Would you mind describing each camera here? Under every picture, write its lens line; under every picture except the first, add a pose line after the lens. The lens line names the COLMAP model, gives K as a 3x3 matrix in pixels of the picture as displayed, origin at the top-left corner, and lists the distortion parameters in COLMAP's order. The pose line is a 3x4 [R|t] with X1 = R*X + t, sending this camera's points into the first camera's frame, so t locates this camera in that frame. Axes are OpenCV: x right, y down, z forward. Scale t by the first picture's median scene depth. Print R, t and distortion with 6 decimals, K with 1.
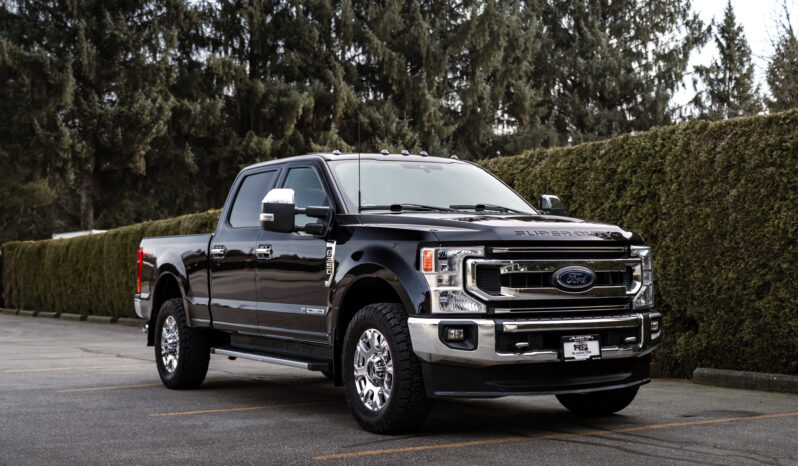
lens RADIAL K [[1187.8, 0, 399.0], [0, 1187.8, 233.0], [0, 0, 1]] dist [-0.007193, -0.034178]
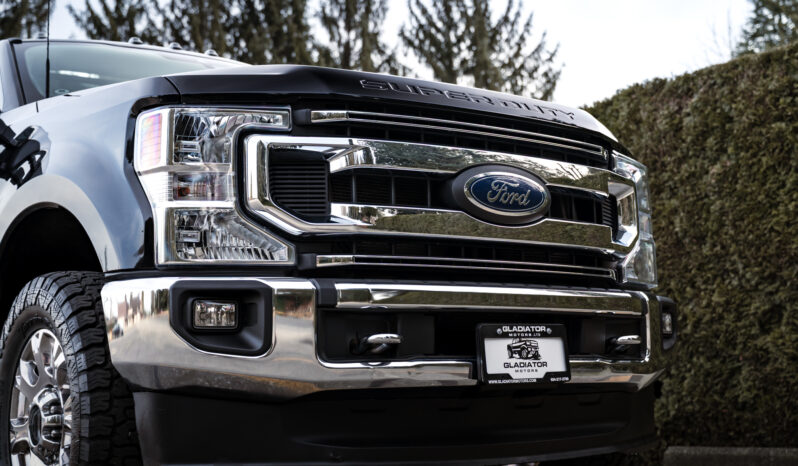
lens RADIAL K [[1157.2, 0, 399.0], [0, 1157.2, 233.0], [0, 0, 1]] dist [0.010325, 0.022631]
pose [[0.994647, -0.003950, 0.103253, 0.067274], [0.015028, 0.994175, -0.106725, 0.098026], [-0.102230, 0.107705, 0.988913, 0.597288]]
